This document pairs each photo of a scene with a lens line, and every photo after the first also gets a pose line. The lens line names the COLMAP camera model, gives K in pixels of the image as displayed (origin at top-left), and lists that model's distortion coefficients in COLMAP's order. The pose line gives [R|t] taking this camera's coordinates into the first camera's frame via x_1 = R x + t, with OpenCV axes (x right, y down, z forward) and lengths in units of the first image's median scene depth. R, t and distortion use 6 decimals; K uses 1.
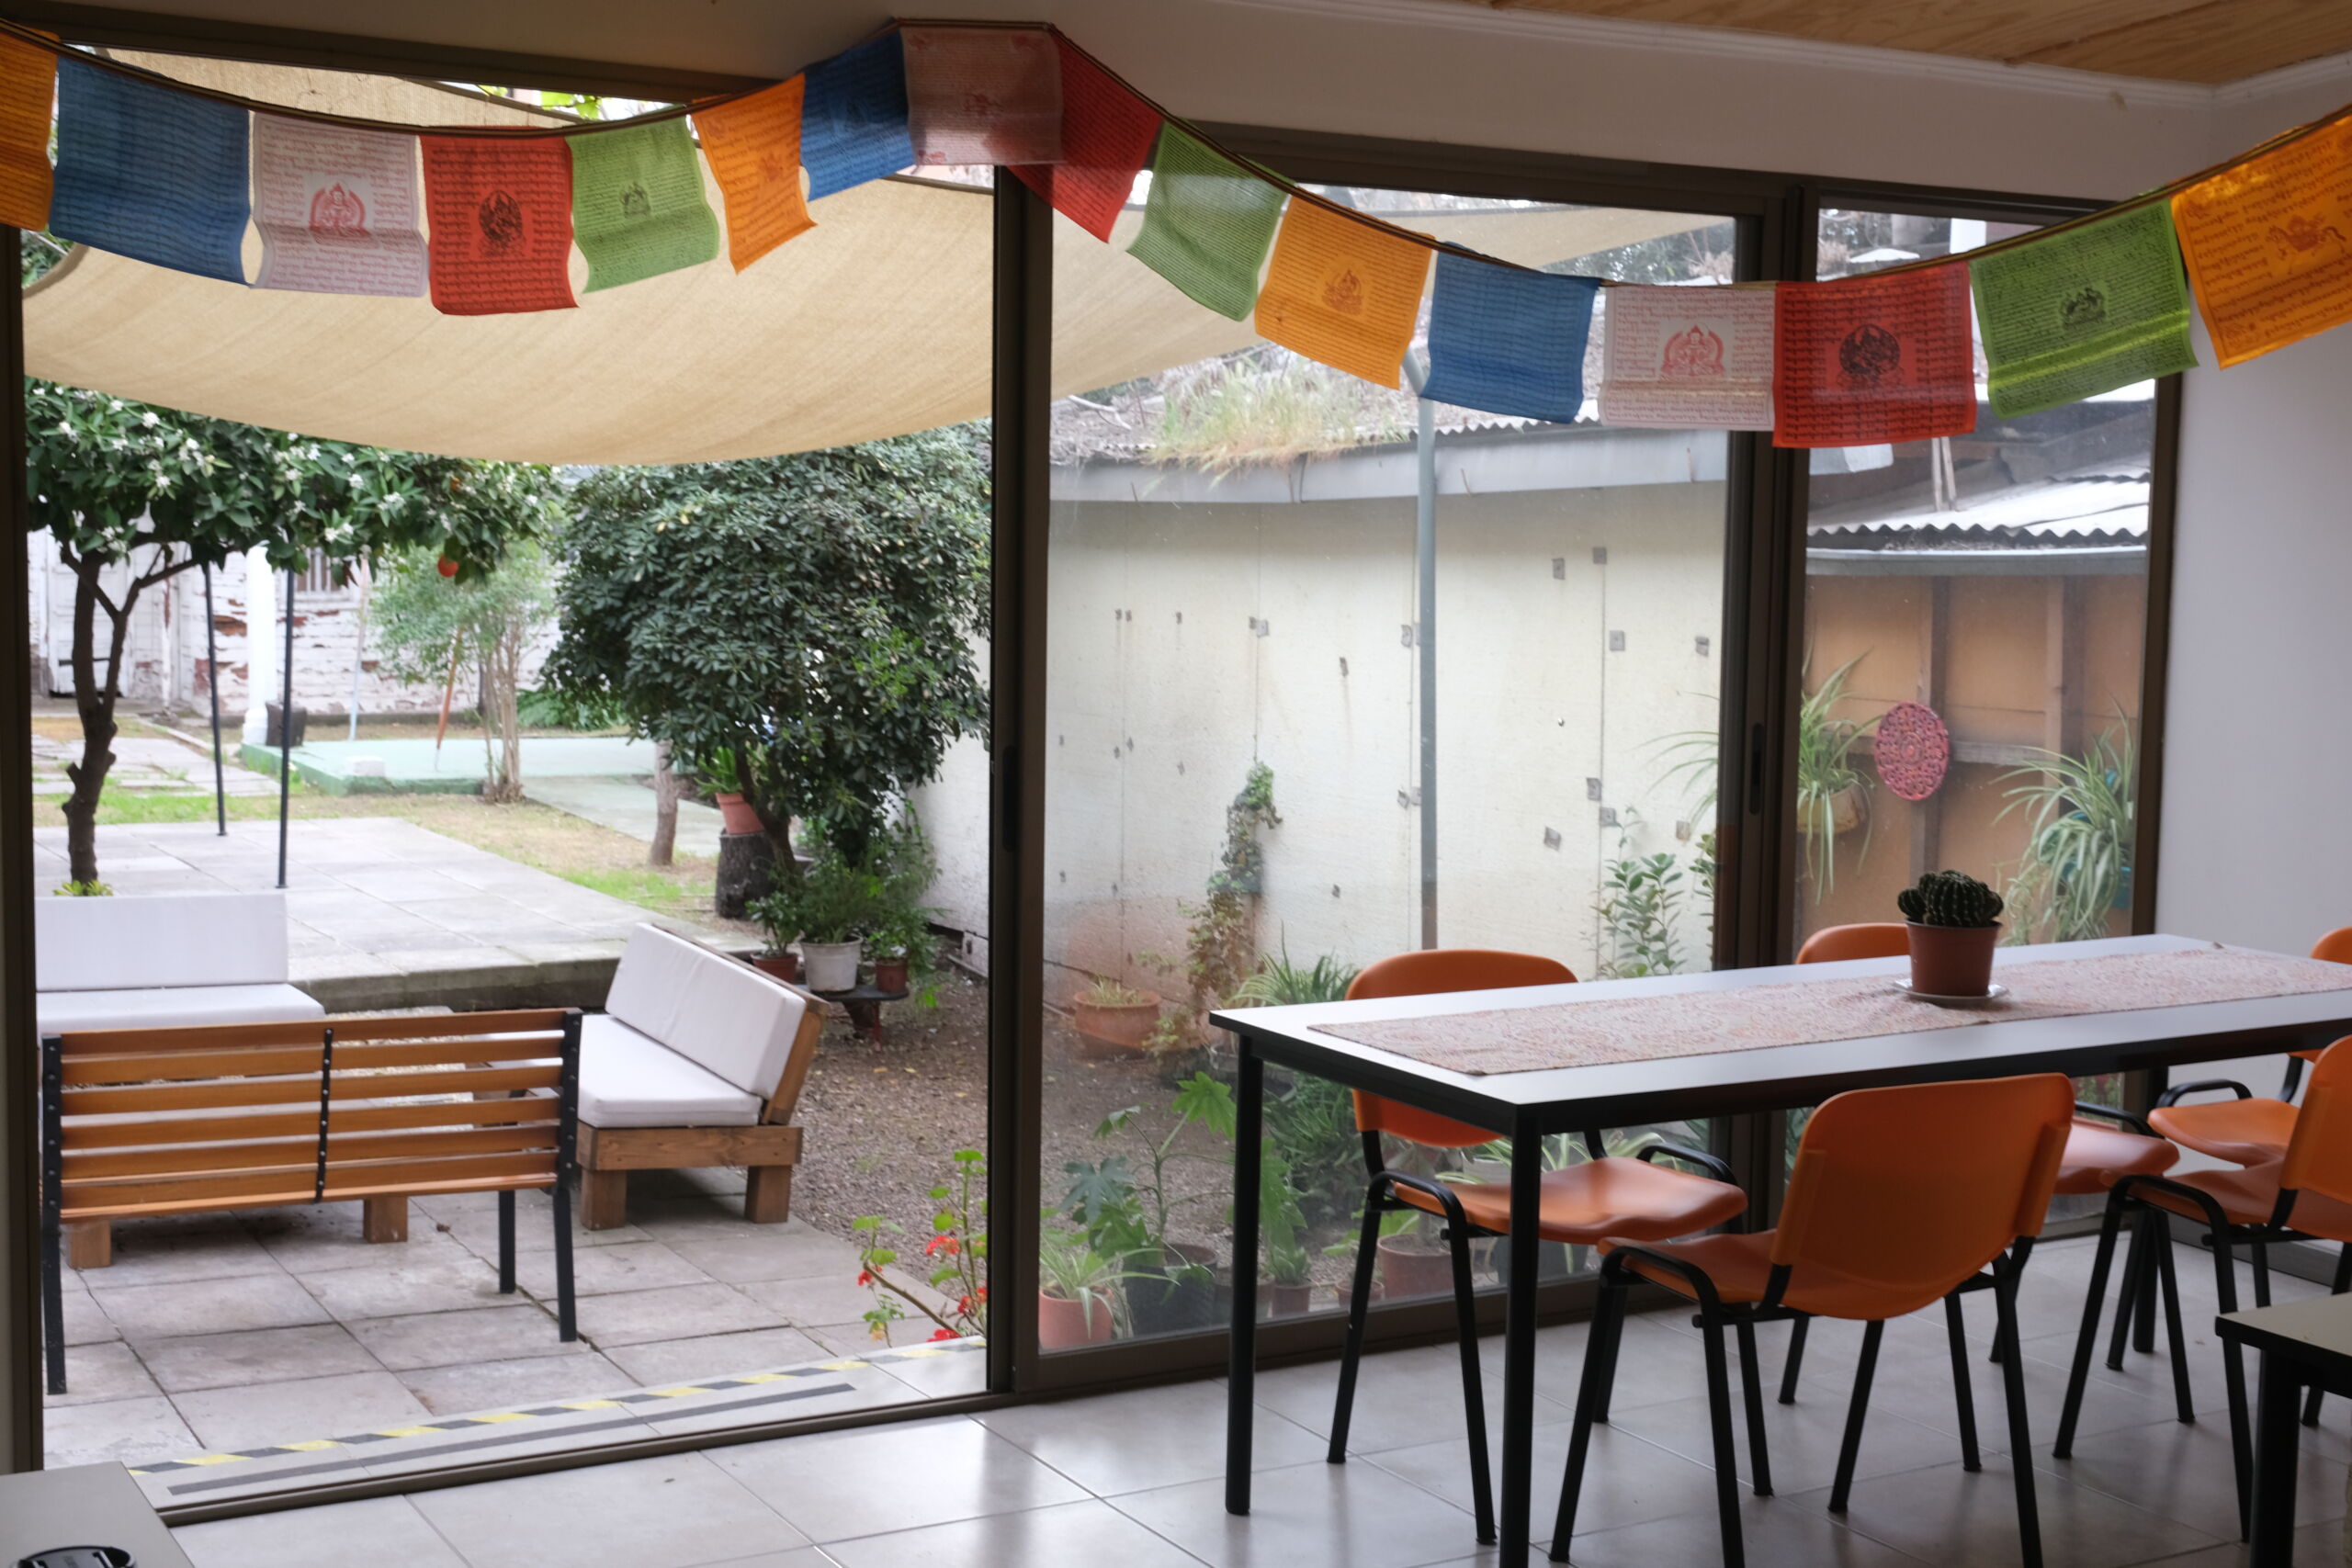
lens RADIAL K [[3061.9, 0, 1169.9], [0, 3061.9, 795.7], [0, 0, 1]] dist [0.011071, 0.000000]
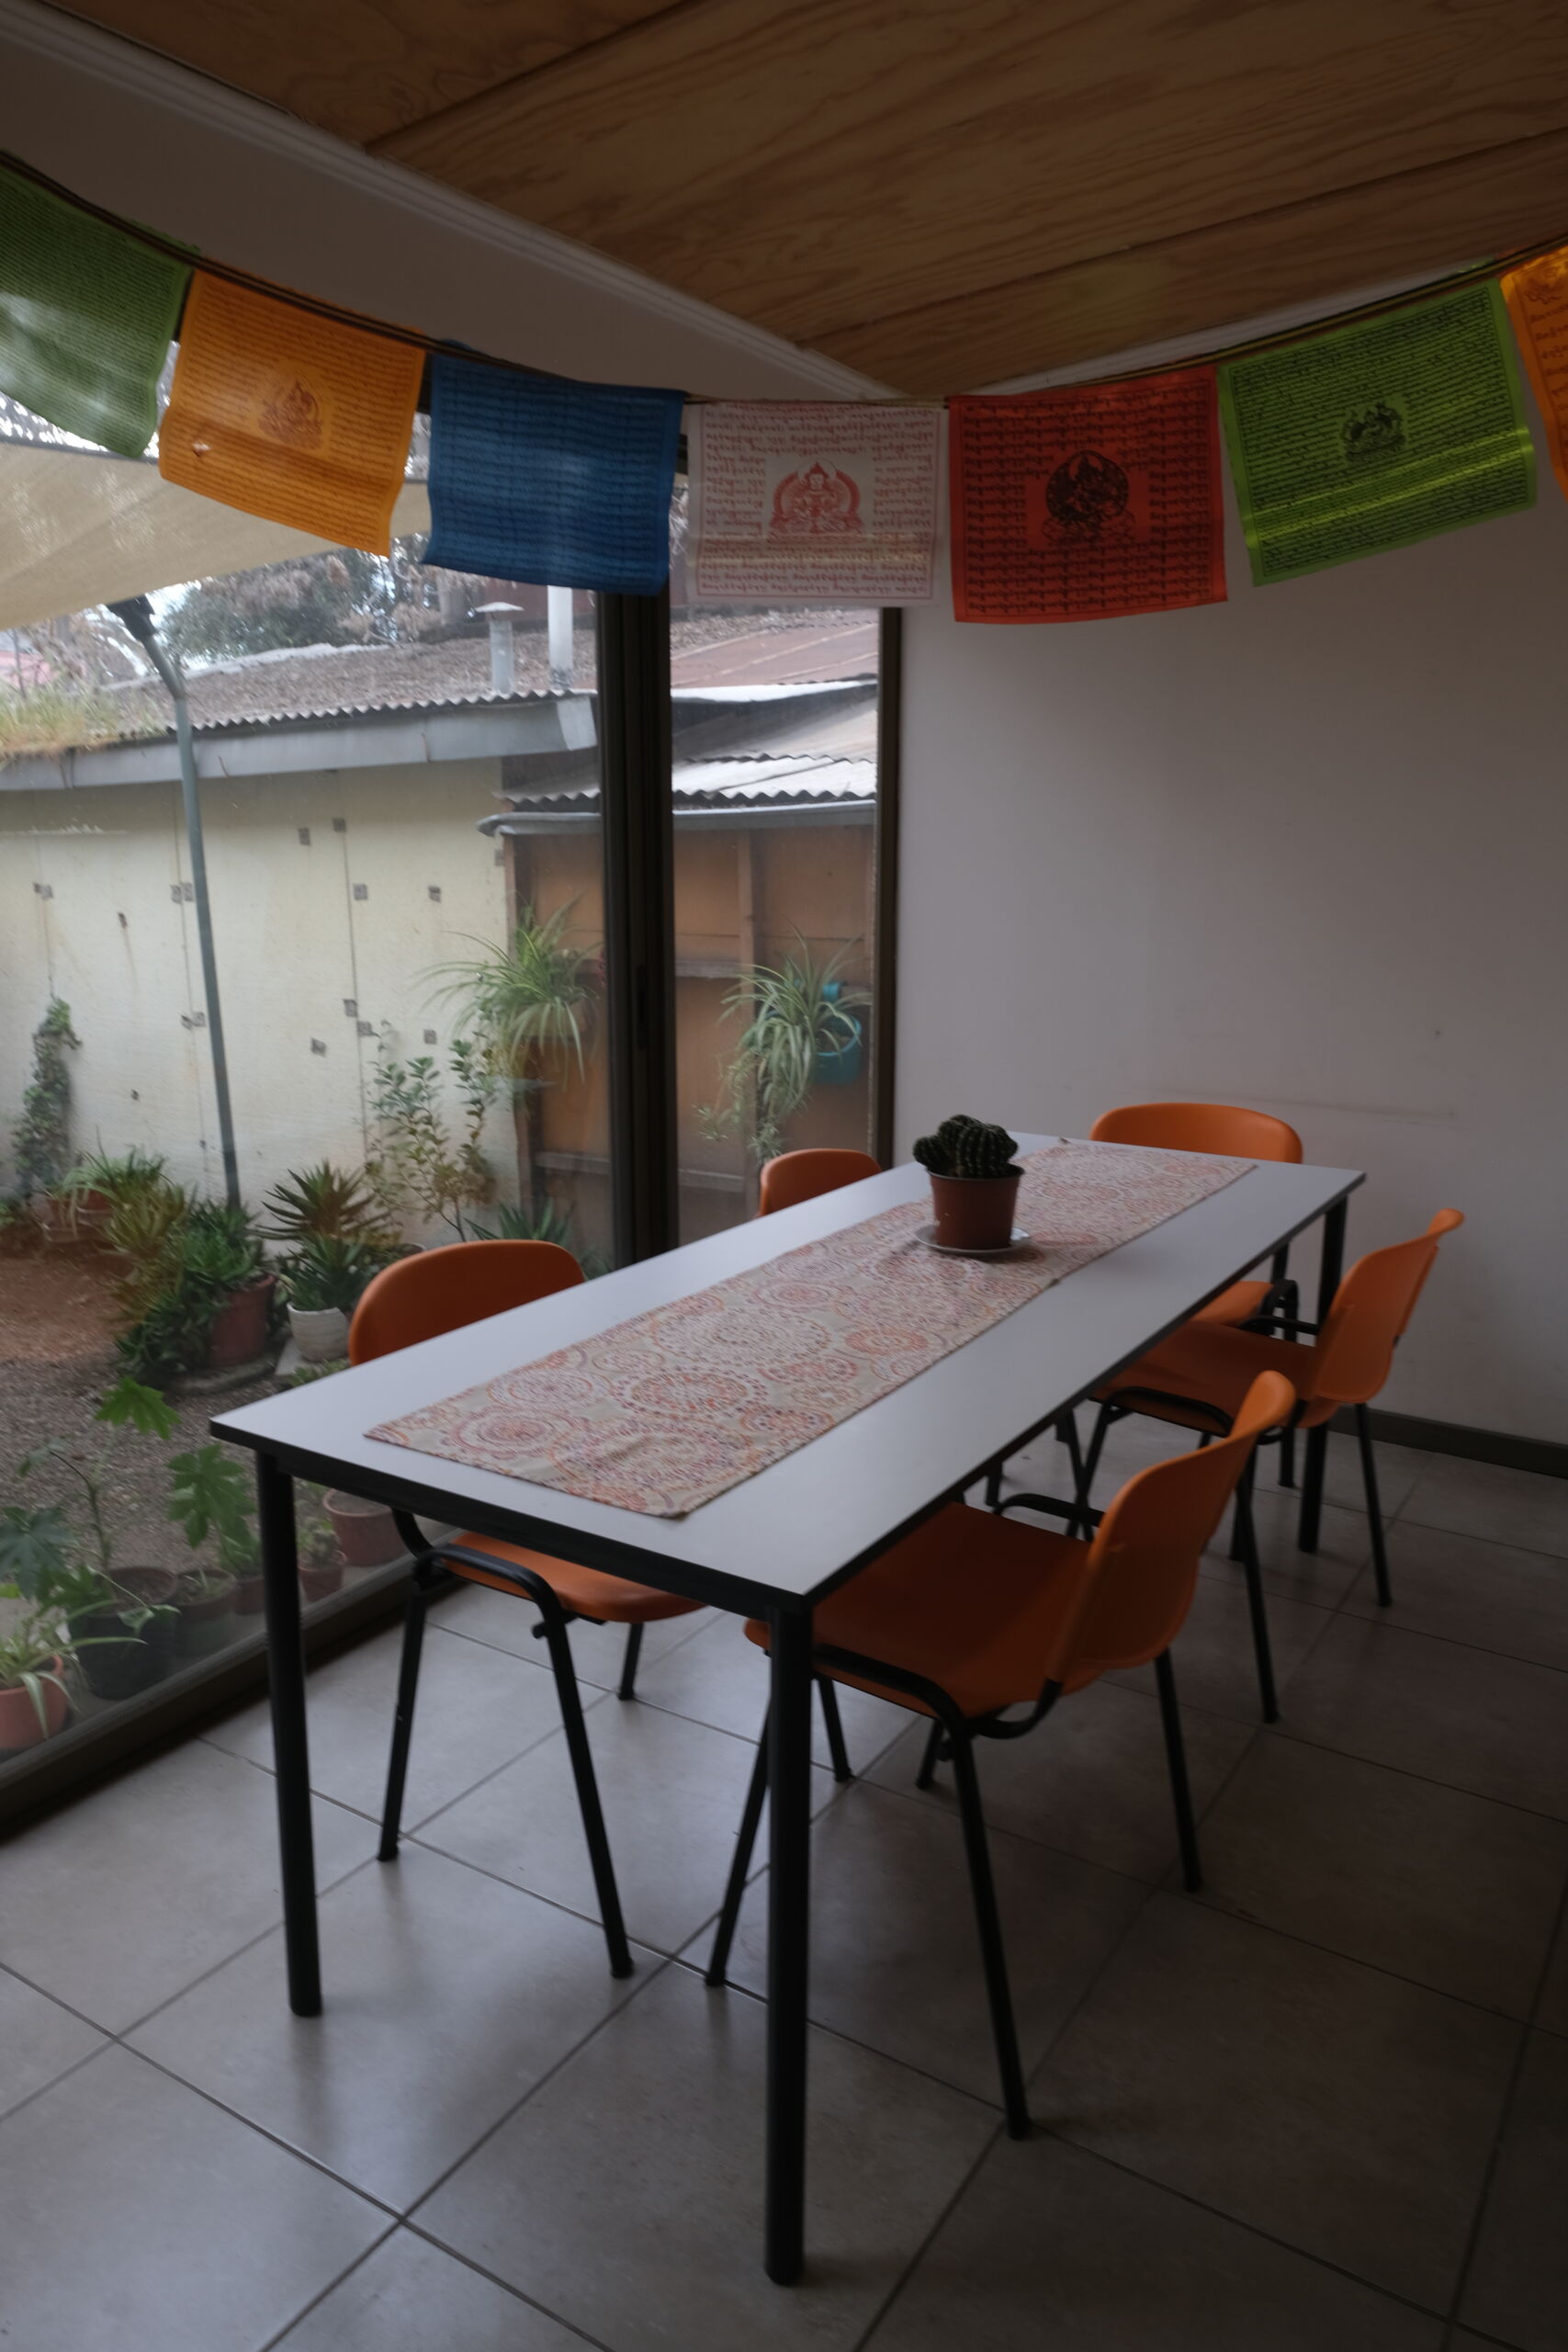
lens RADIAL K [[1610.9, 0, 772.6], [0, 1610.9, 1175.4], [0, 0, 1]] dist [-0.008146, 0.010114]
pose [[0.887102, -0.113979, 0.447279, -0.016495], [0.056541, 0.988568, 0.139775, -0.016805], [-0.458097, -0.098705, 0.883405, 0.296861]]
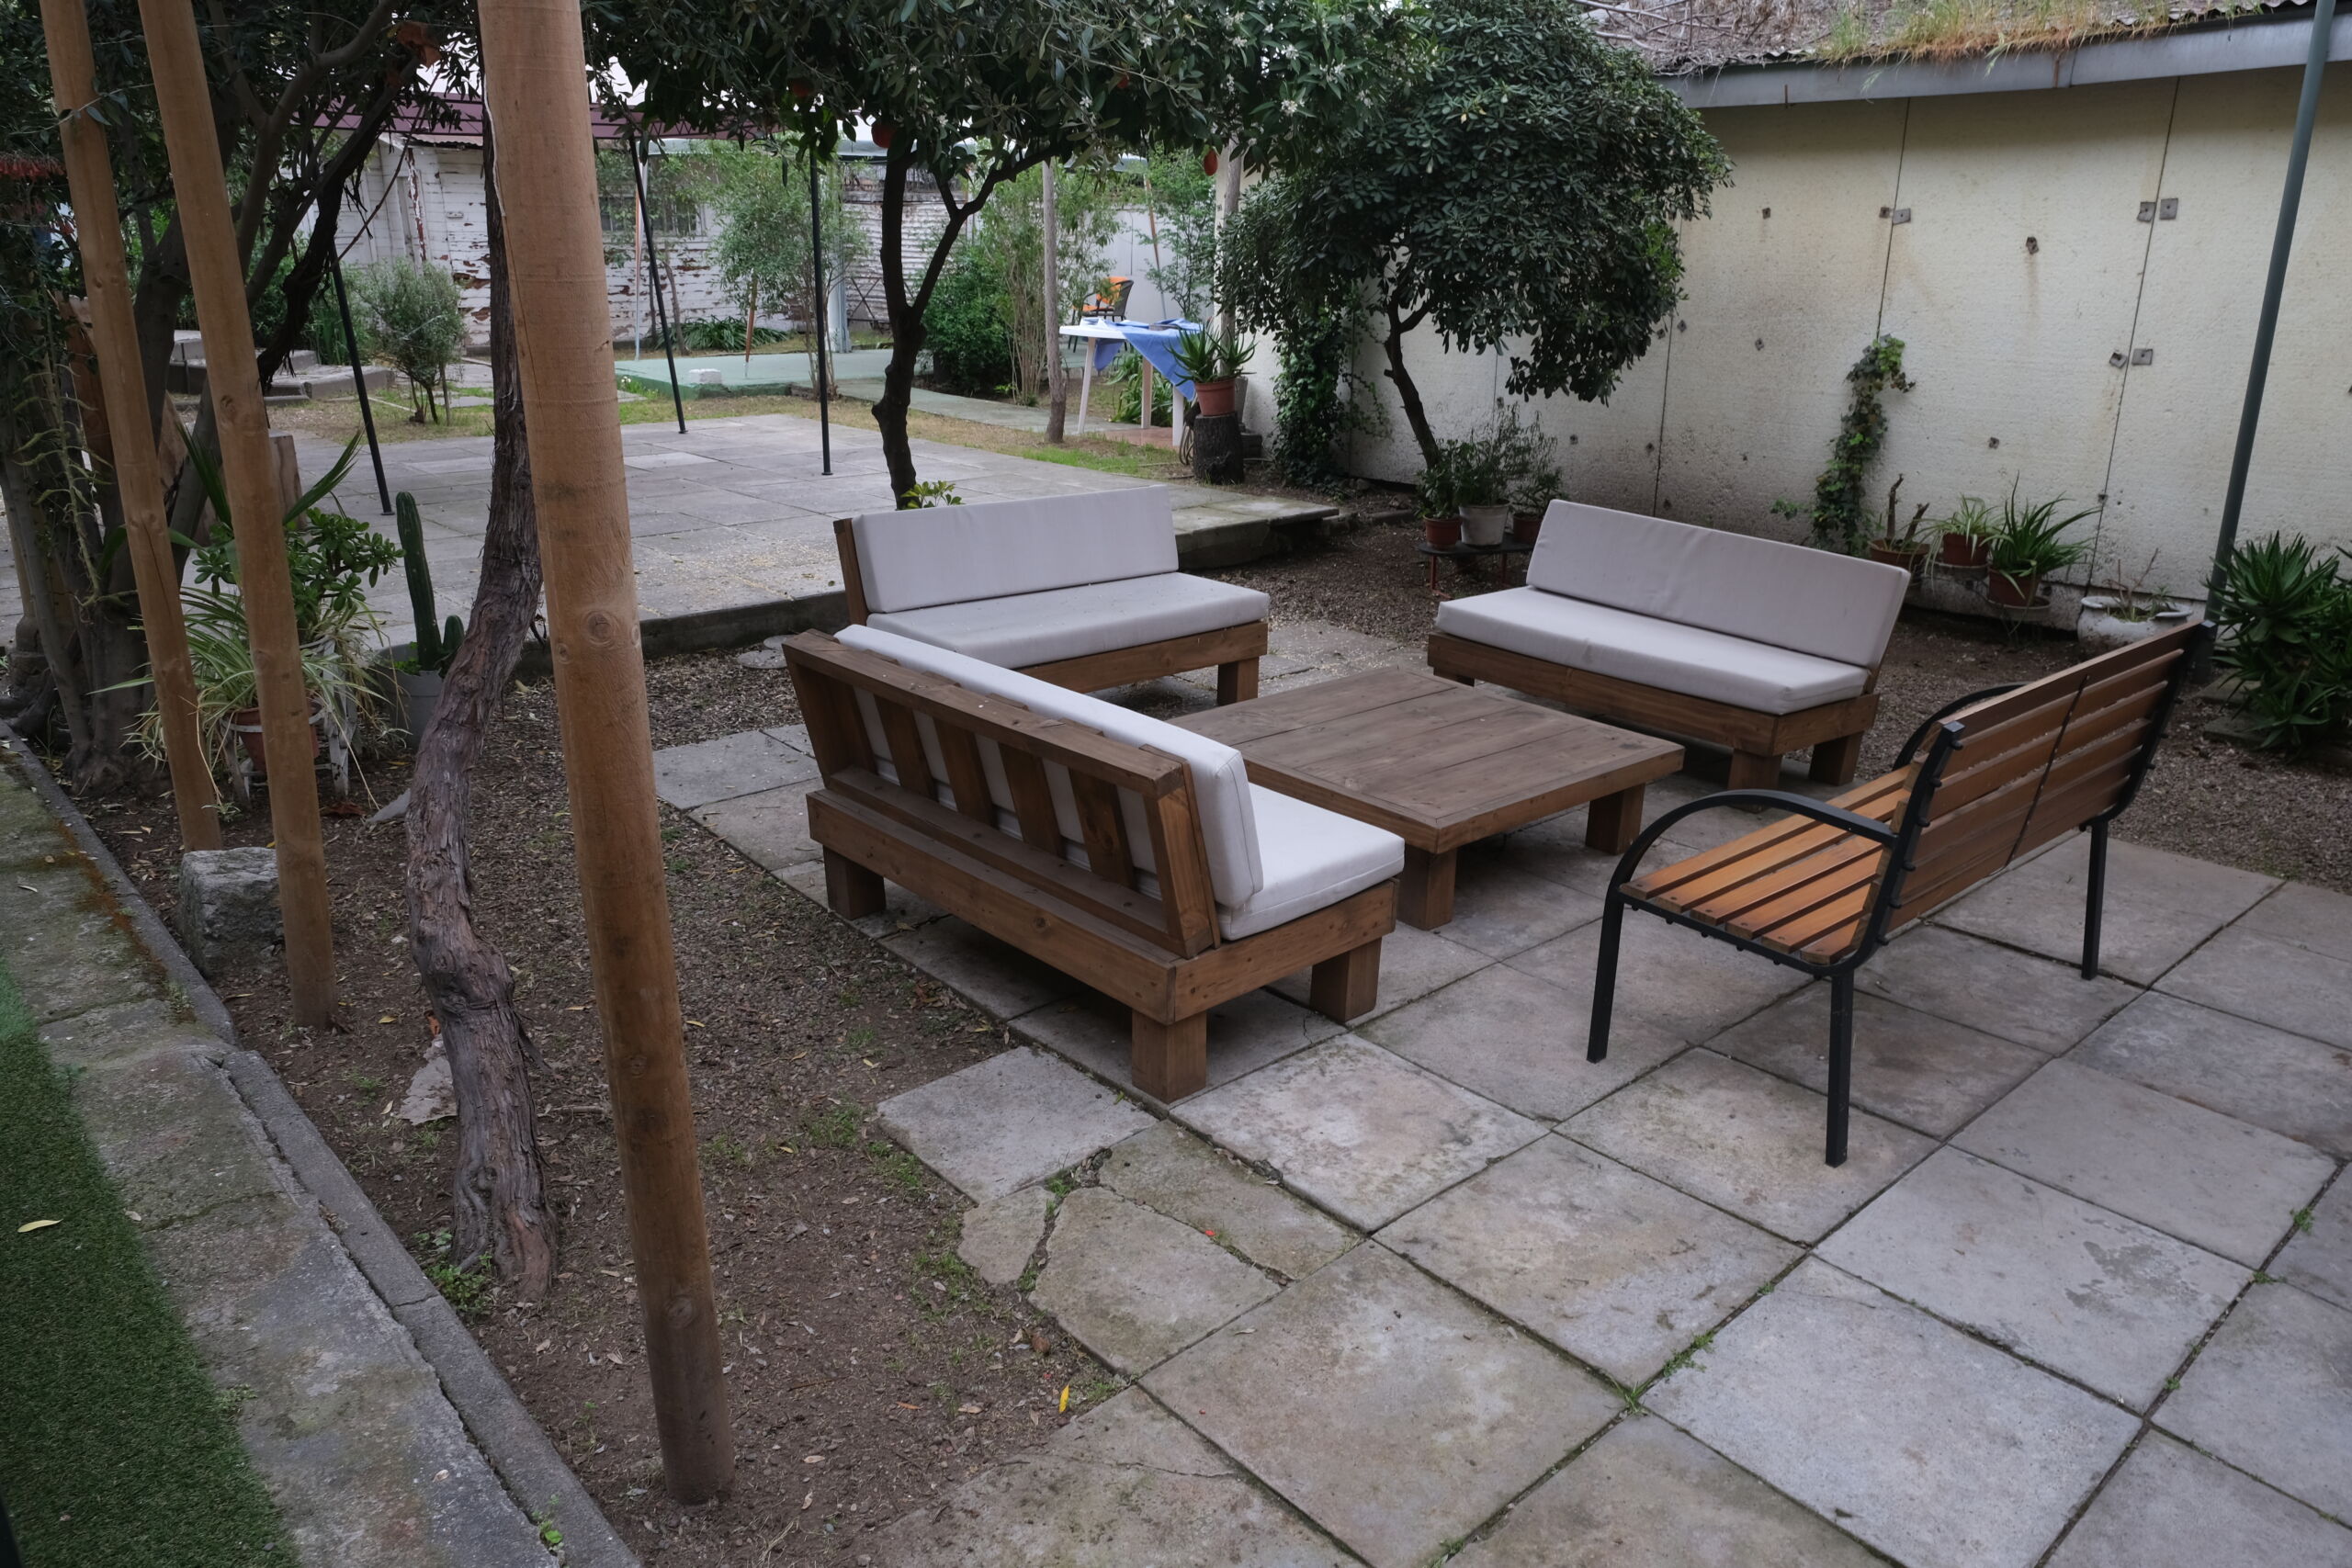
lens RADIAL K [[1610.9, 0, 1186.7], [0, 1610.9, 782.1], [0, 0, 1]] dist [-0.008146, 0.010114]
pose [[0.973189, -0.085468, 0.213538, -0.439575], [0.031954, 0.969634, 0.242466, -0.003164], [-0.227776, -0.229142, 0.946368, 0.488736]]
